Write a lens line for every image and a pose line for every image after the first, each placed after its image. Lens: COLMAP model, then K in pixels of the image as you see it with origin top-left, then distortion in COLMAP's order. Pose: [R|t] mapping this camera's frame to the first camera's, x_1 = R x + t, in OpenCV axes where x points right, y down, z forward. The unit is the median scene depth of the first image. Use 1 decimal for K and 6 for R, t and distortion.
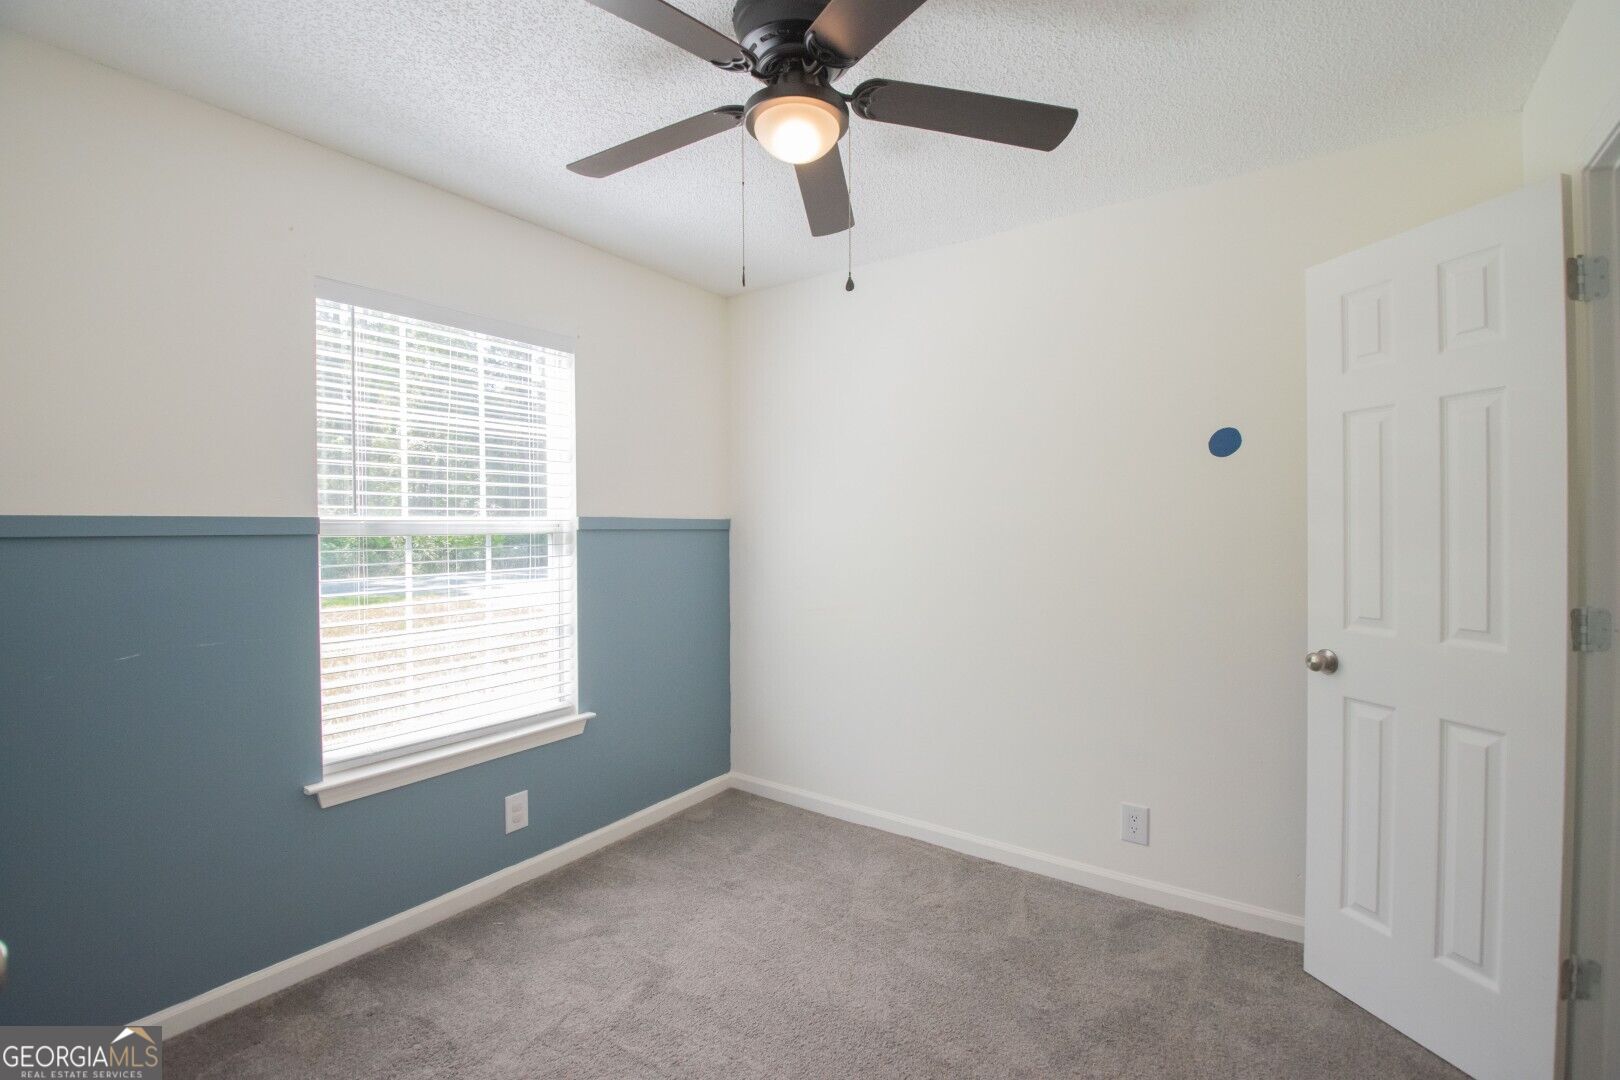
lens RADIAL K [[707.7, 0, 818.9], [0, 707.7, 529.6], [0, 0, 1]] dist [0.003060, -0.019693]
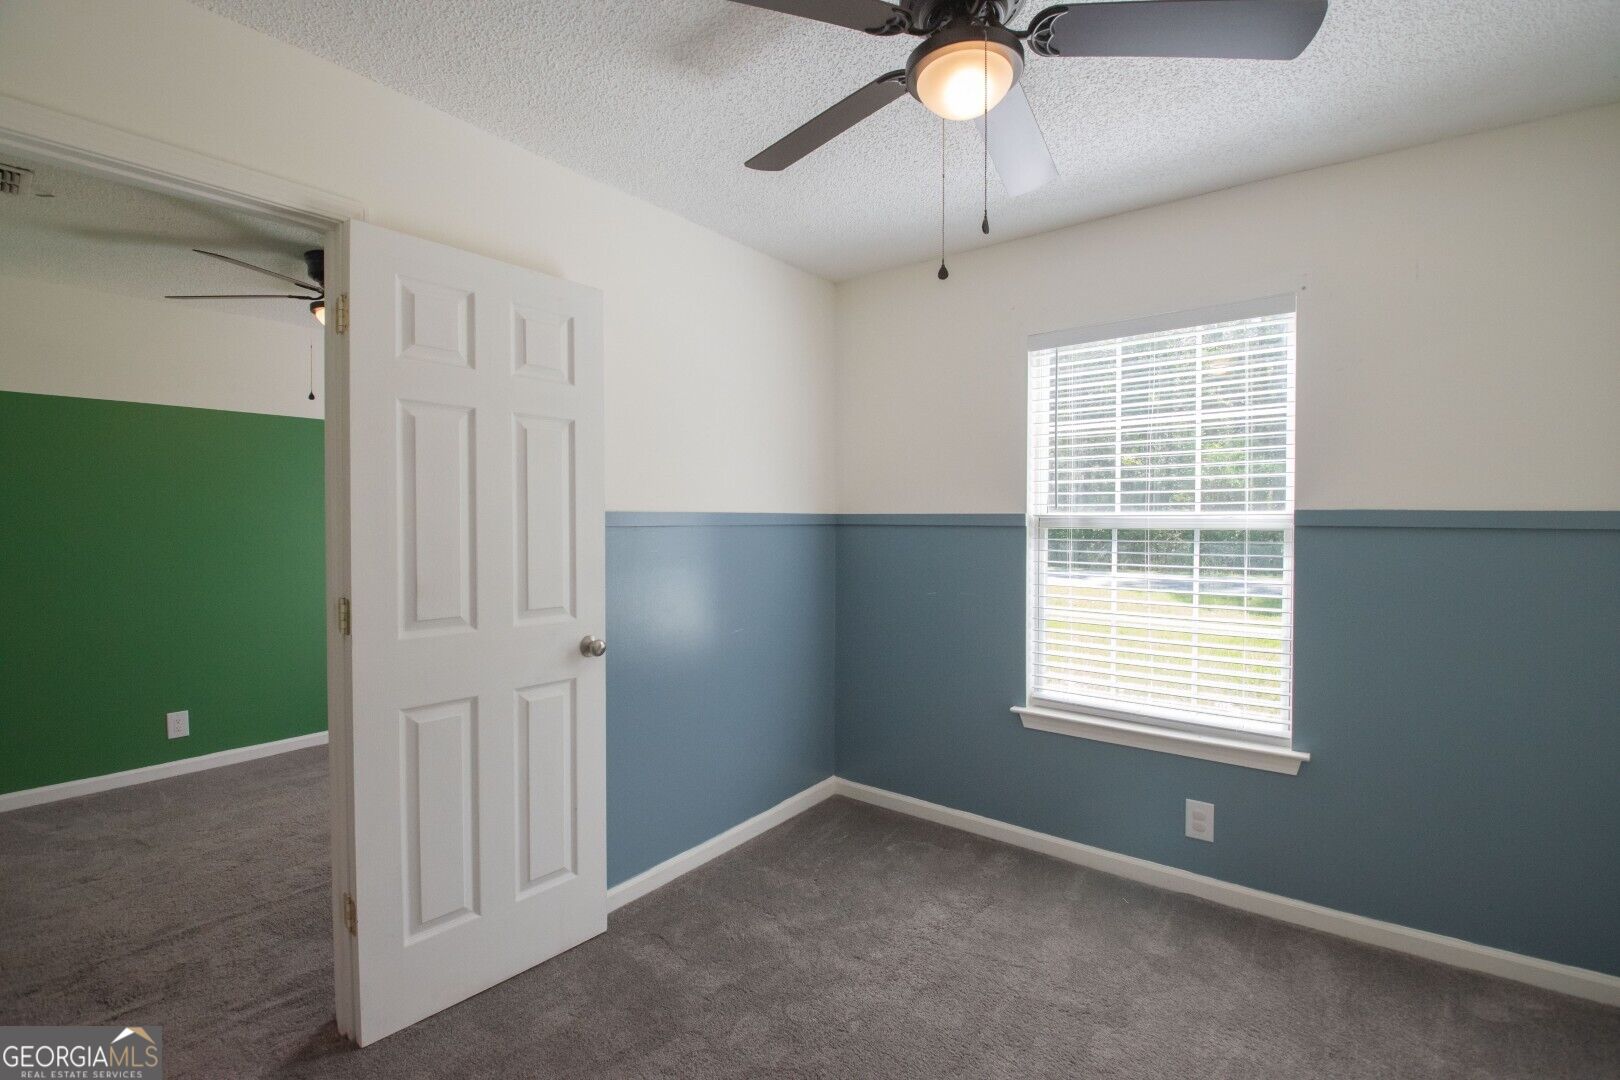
lens RADIAL K [[707.7, 0, 818.9], [0, 707.7, 529.6], [0, 0, 1]] dist [0.003060, -0.019693]
pose [[-0.030914, 0.016653, -0.999383, 0.570970], [-0.010041, 0.999806, 0.016970, -0.004482], [0.999472, 0.010560, -0.030741, 0.548012]]
